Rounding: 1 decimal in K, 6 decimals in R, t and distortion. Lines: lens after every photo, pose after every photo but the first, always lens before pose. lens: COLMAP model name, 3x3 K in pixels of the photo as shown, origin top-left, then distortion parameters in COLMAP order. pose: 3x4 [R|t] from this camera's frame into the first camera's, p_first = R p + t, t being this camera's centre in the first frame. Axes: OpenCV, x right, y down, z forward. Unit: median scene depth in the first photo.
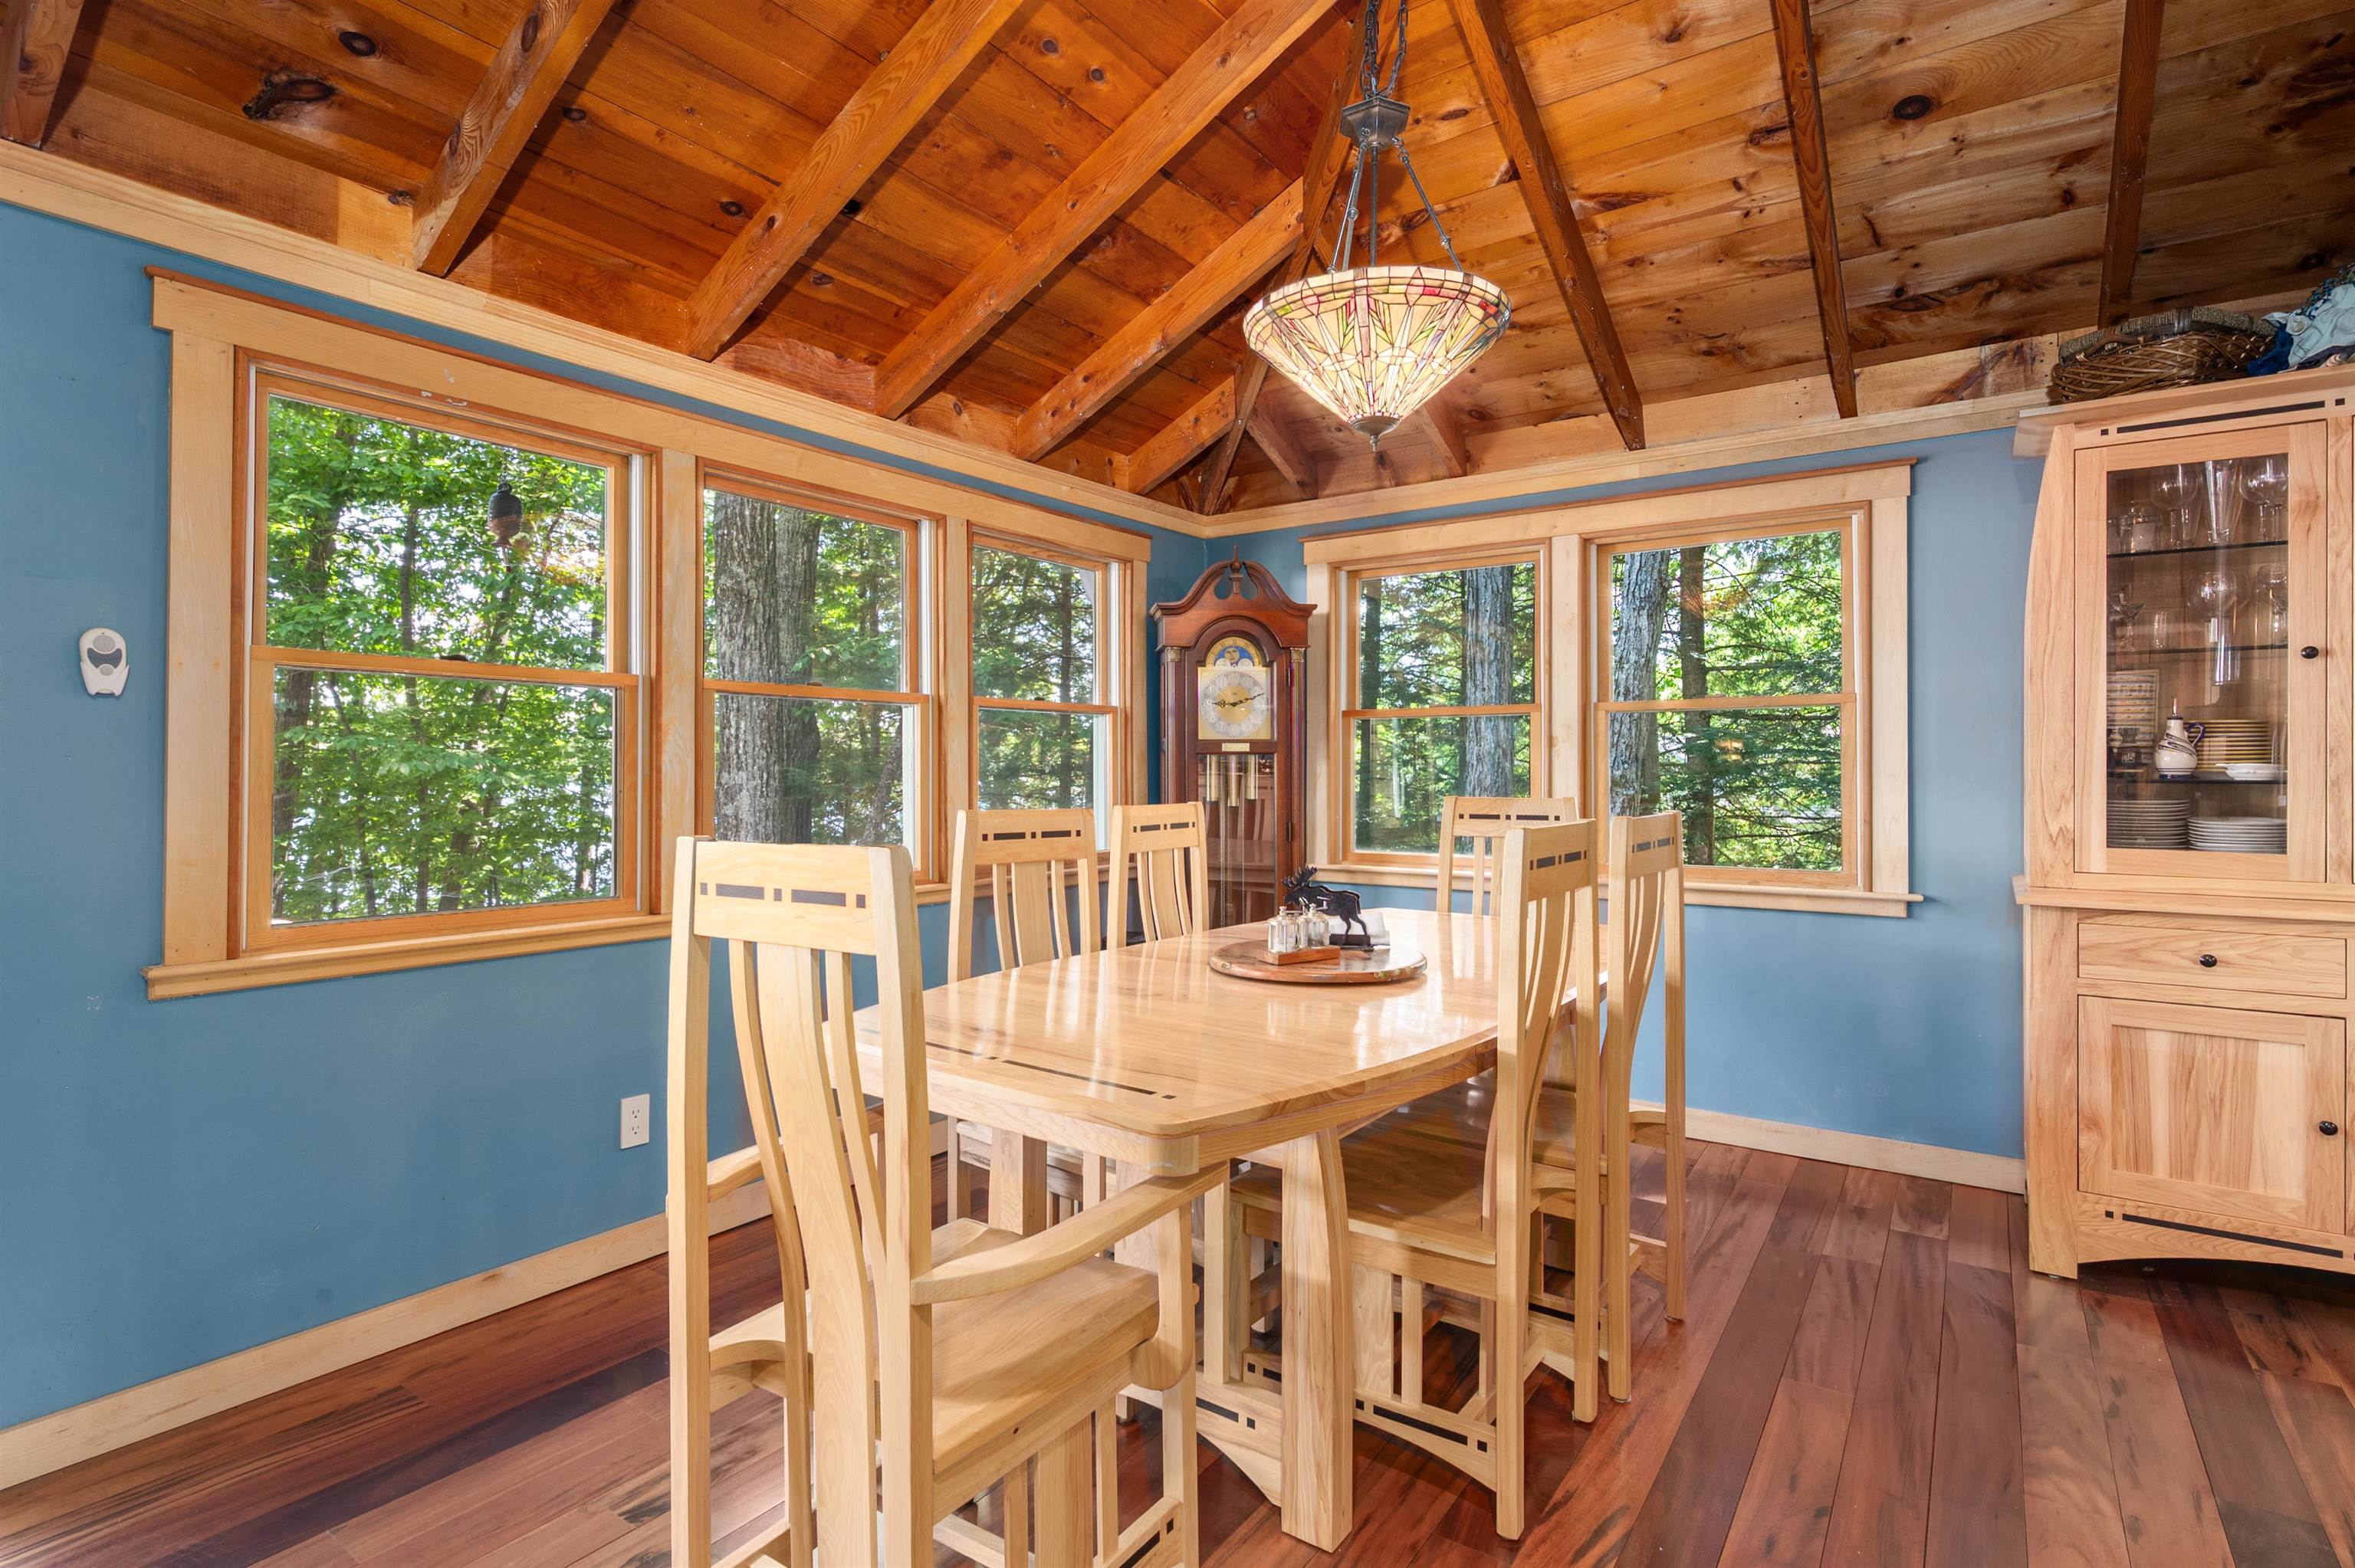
lens RADIAL K [[1154.5, 0, 1179.5], [0, 1154.5, 763.9], [0, 0, 1]] dist [-0.002843, -0.000391]
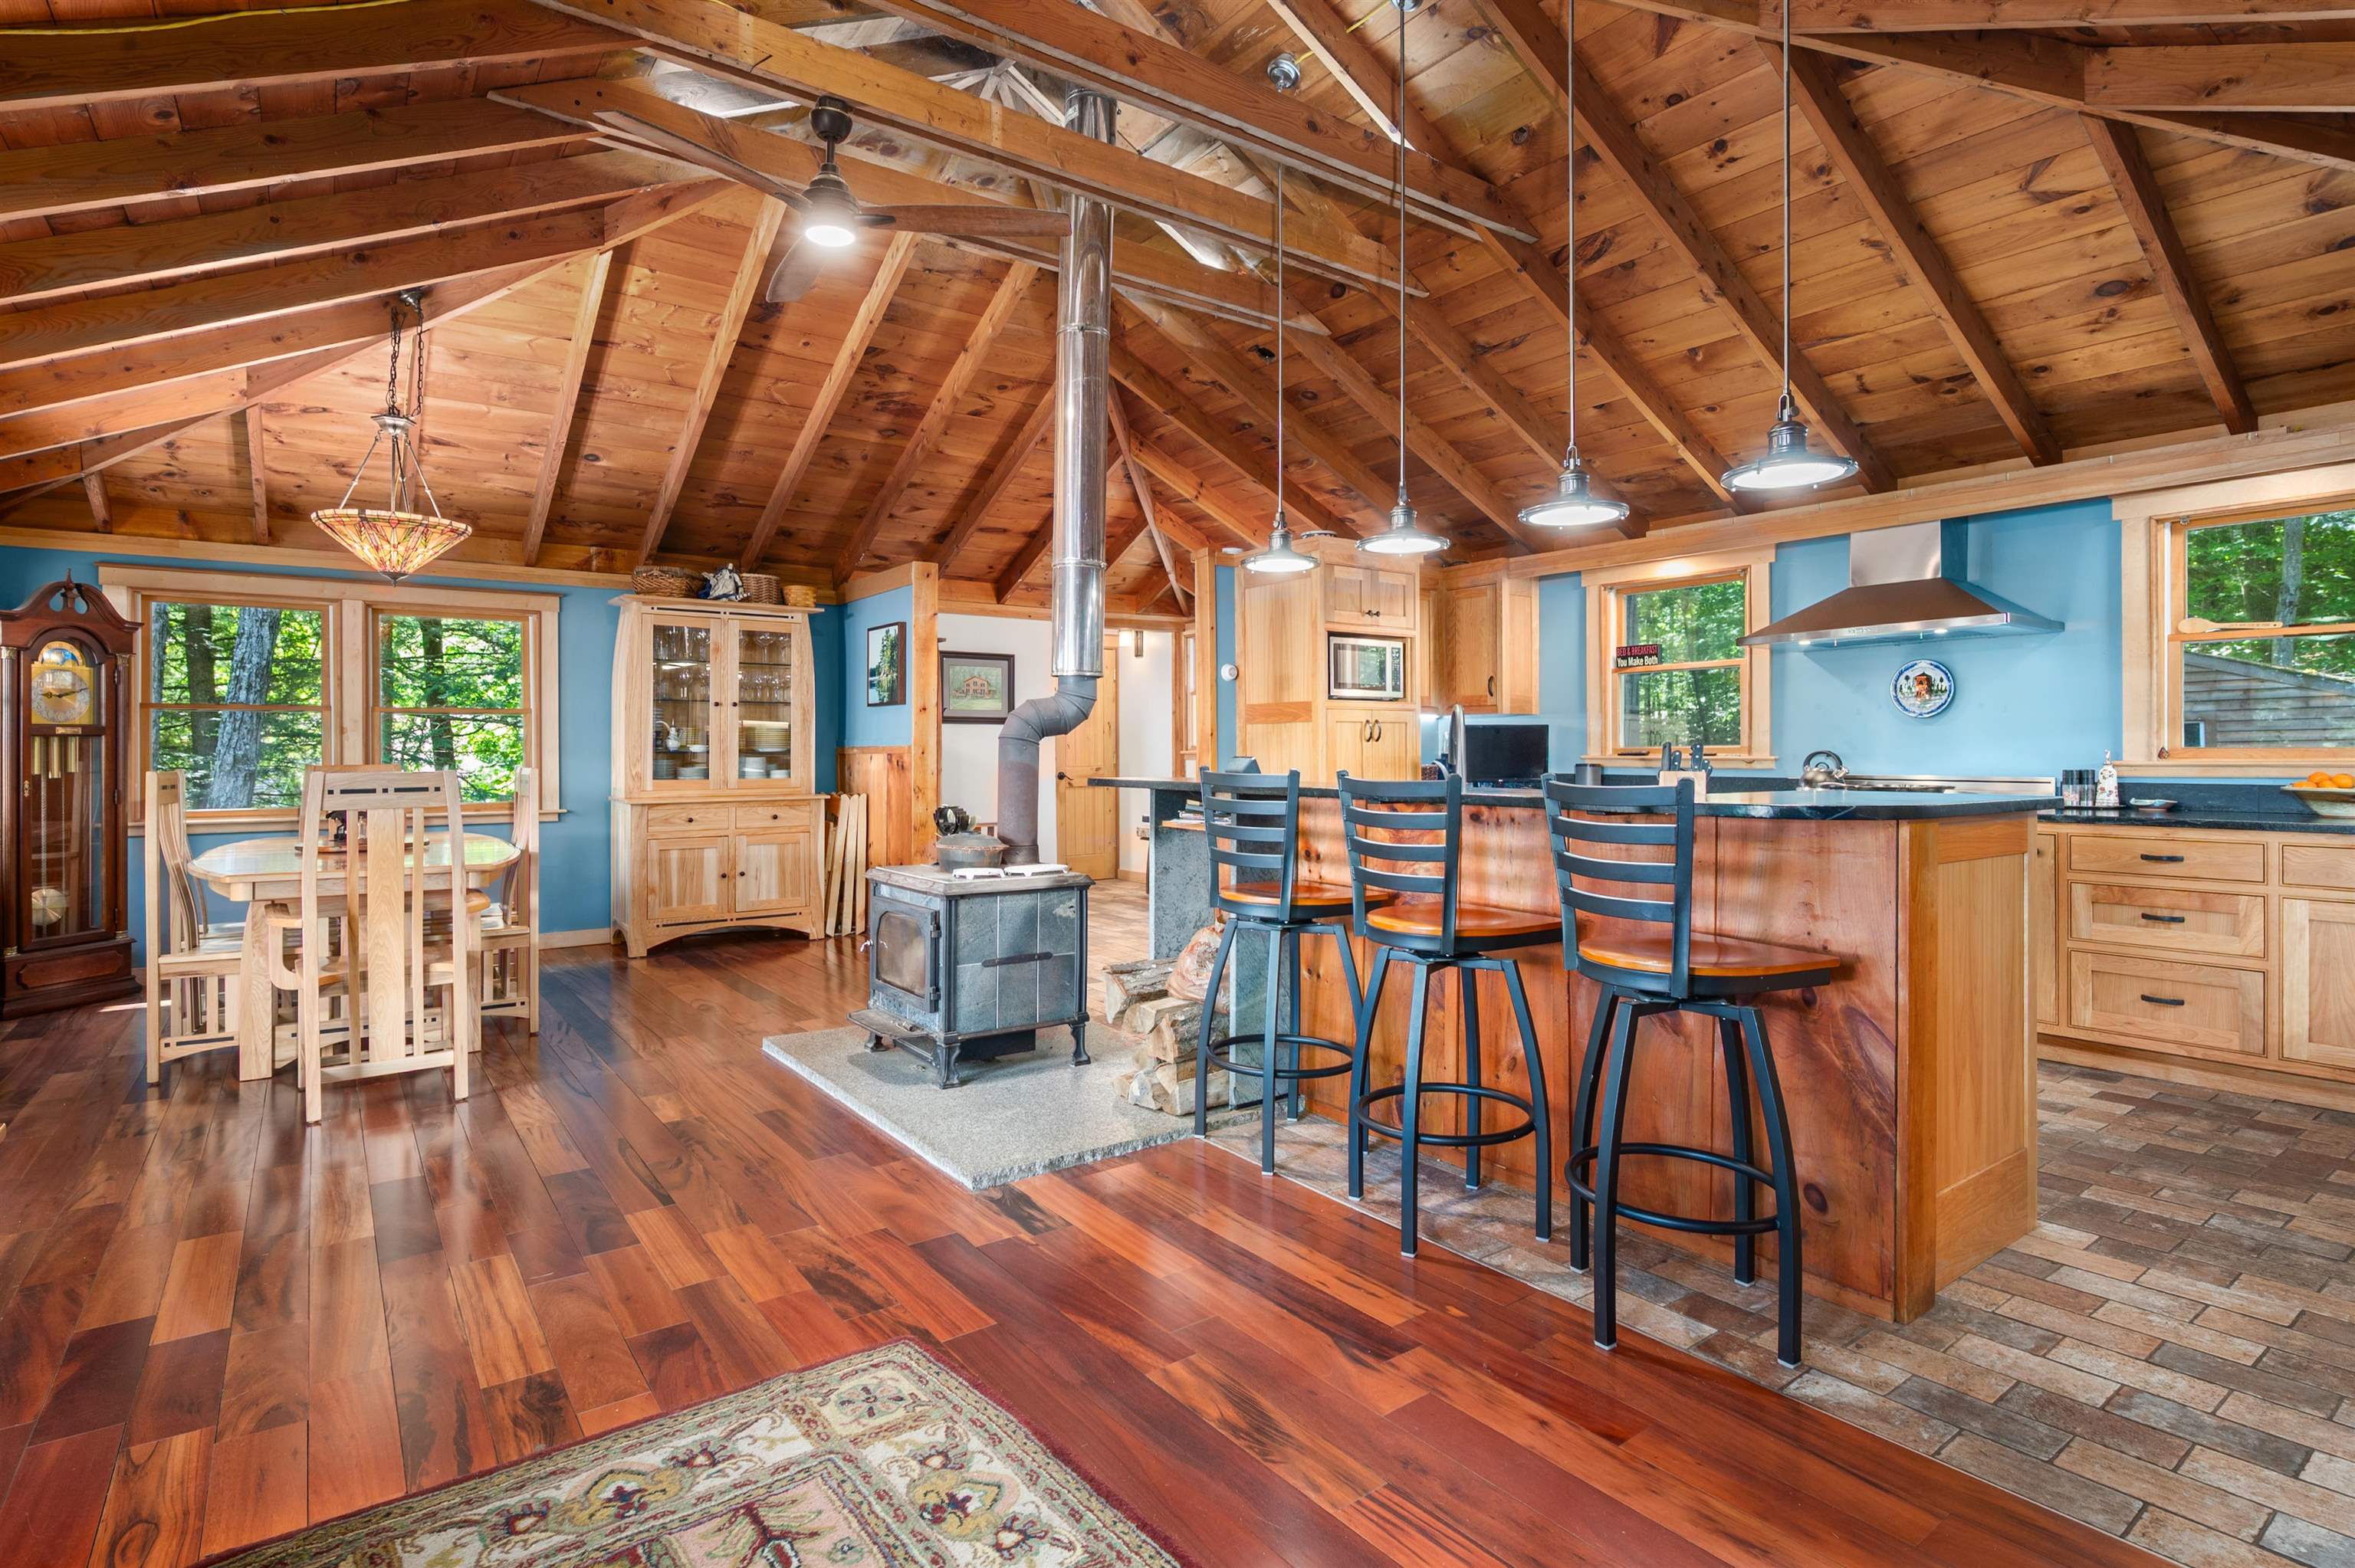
lens RADIAL K [[1171.4, 0, 1188.2], [0, 1171.4, 750.3], [0, 0, 1]] dist [-0.000966, 0.000136]
pose [[0.313266, -0.002170, 0.949663, -0.991341], [-0.001026, 0.999996, 0.002623, 0.002906], [-0.949665, -0.001797, 0.313262, -0.705144]]
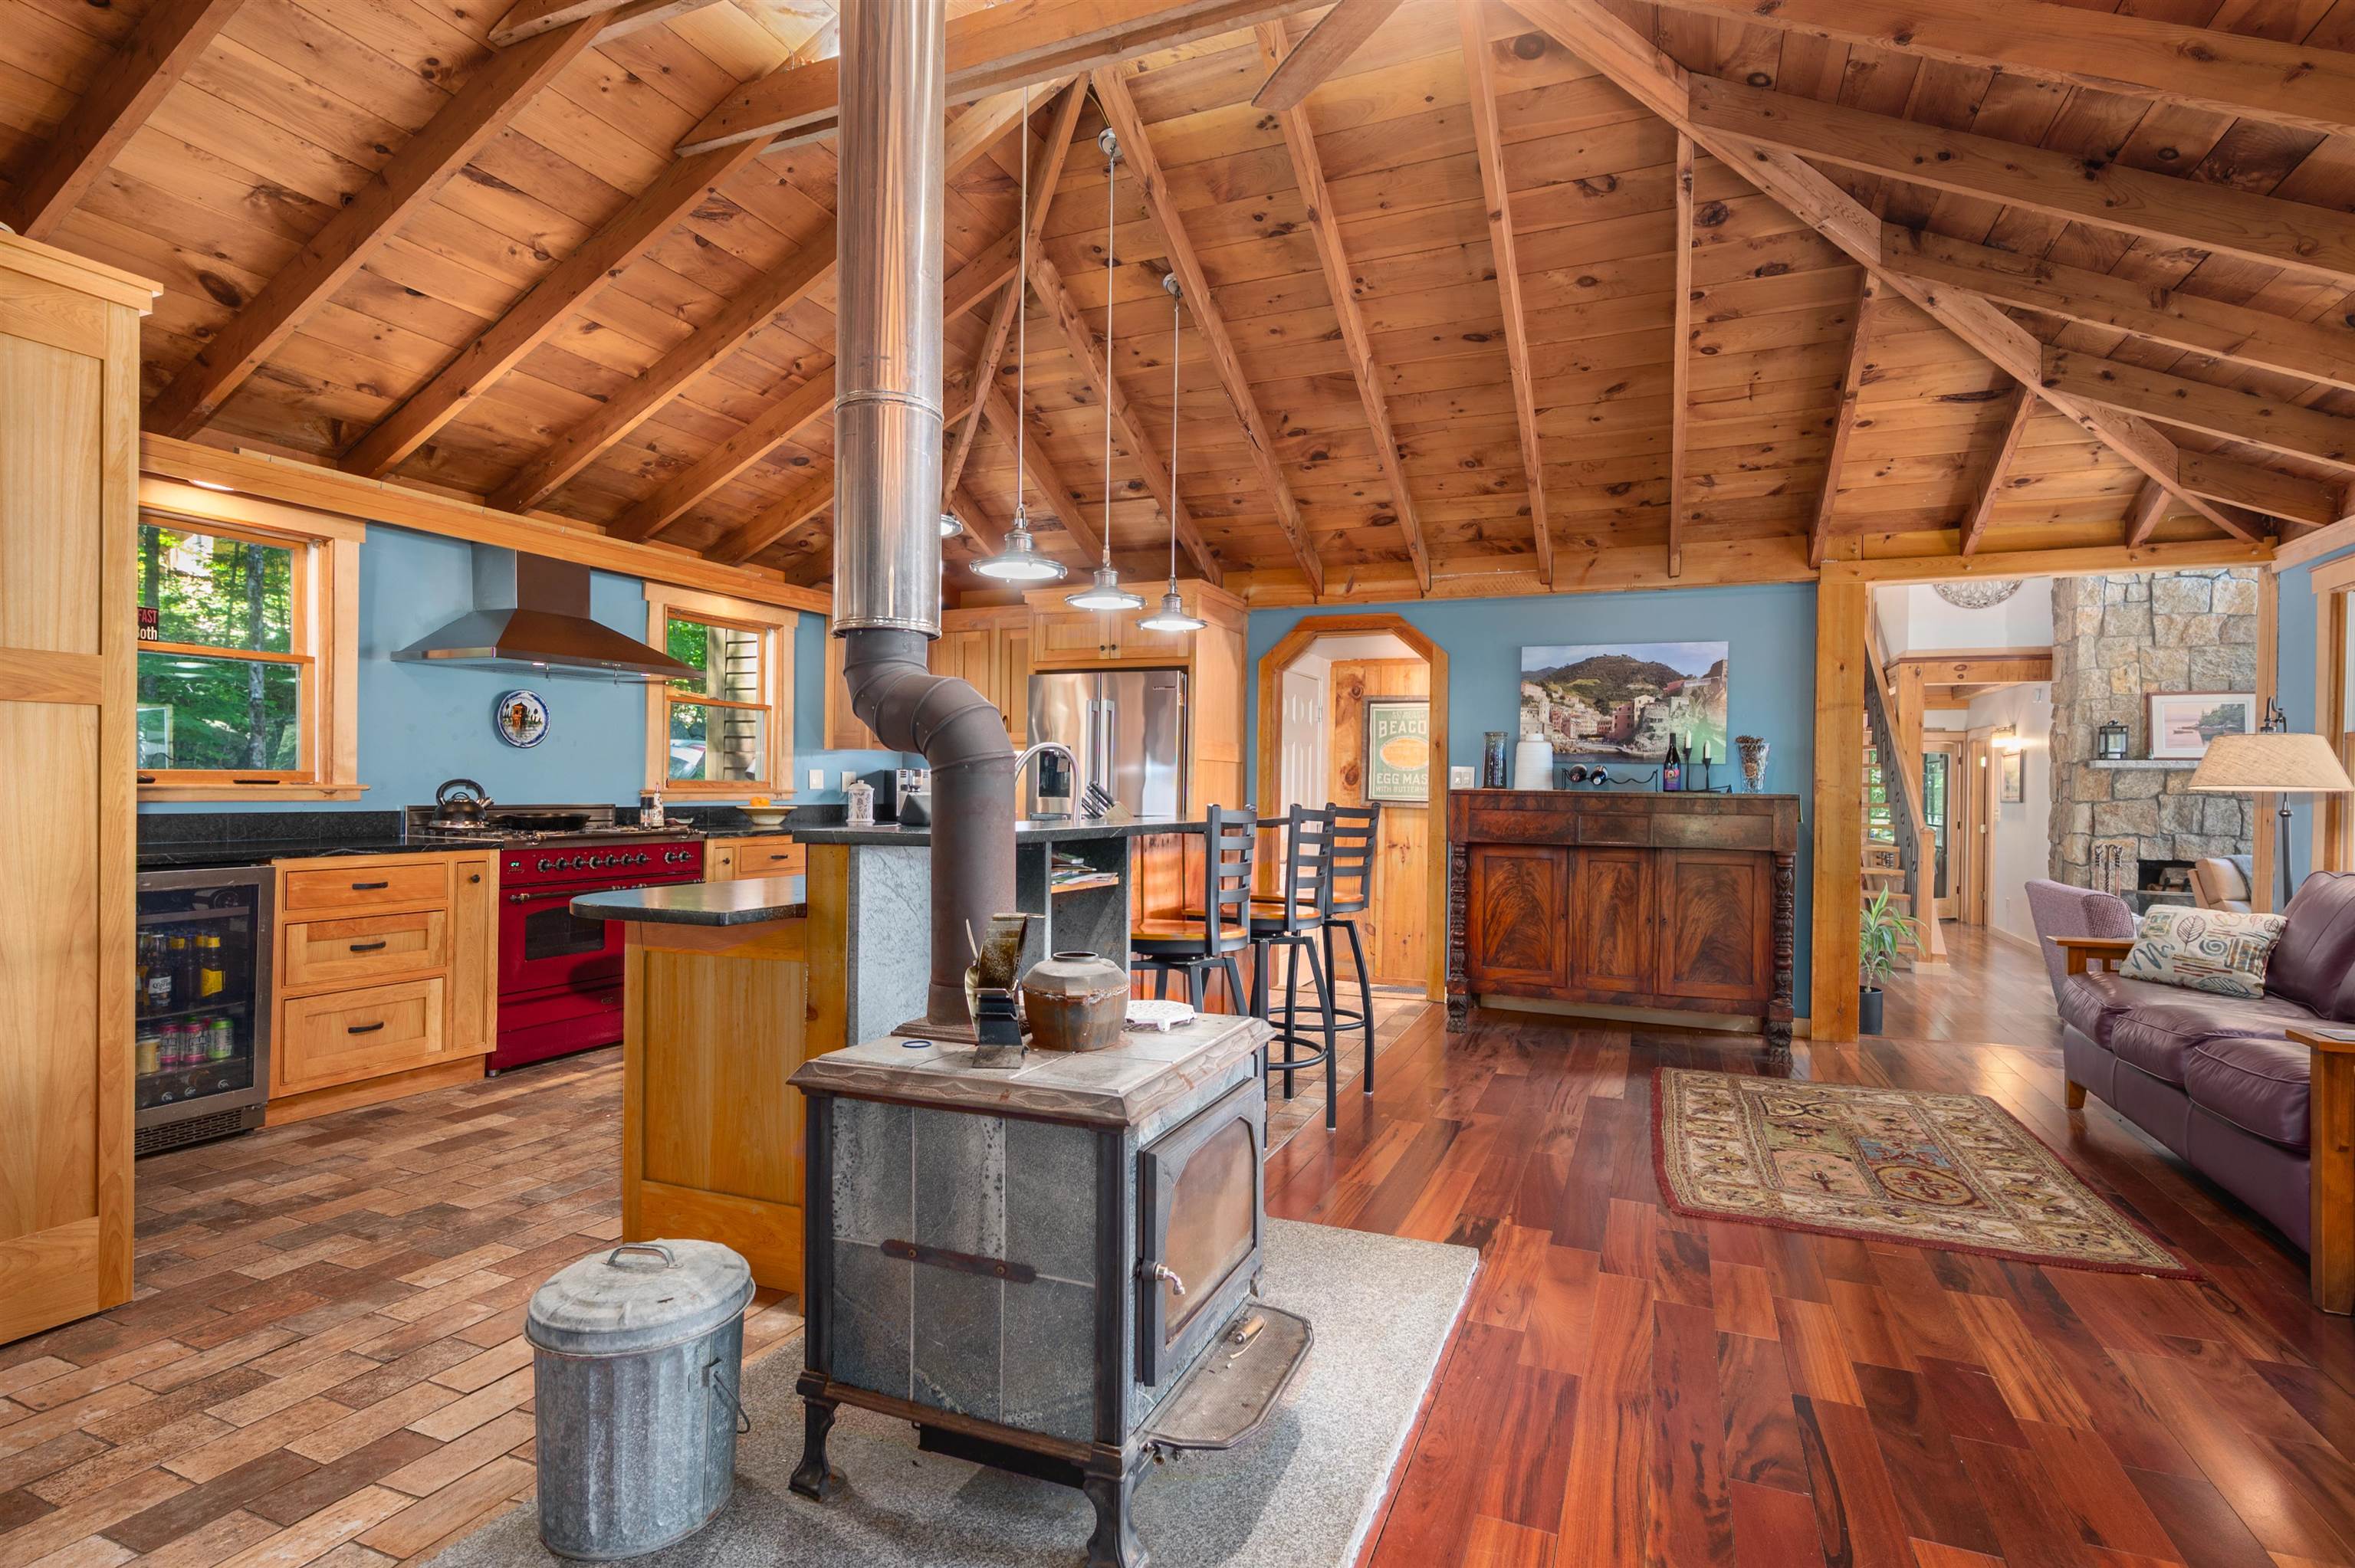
lens RADIAL K [[1154.2, 0, 1177.5], [0, 1154.2, 784.0], [0, 0, 1]] dist [-0.001478, -0.000066]
pose [[-0.978320, -0.014844, -0.206568, 0.262993], [-0.013587, 0.999880, -0.007505, 0.011380], [0.206654, -0.004536, -0.978404, 0.563835]]
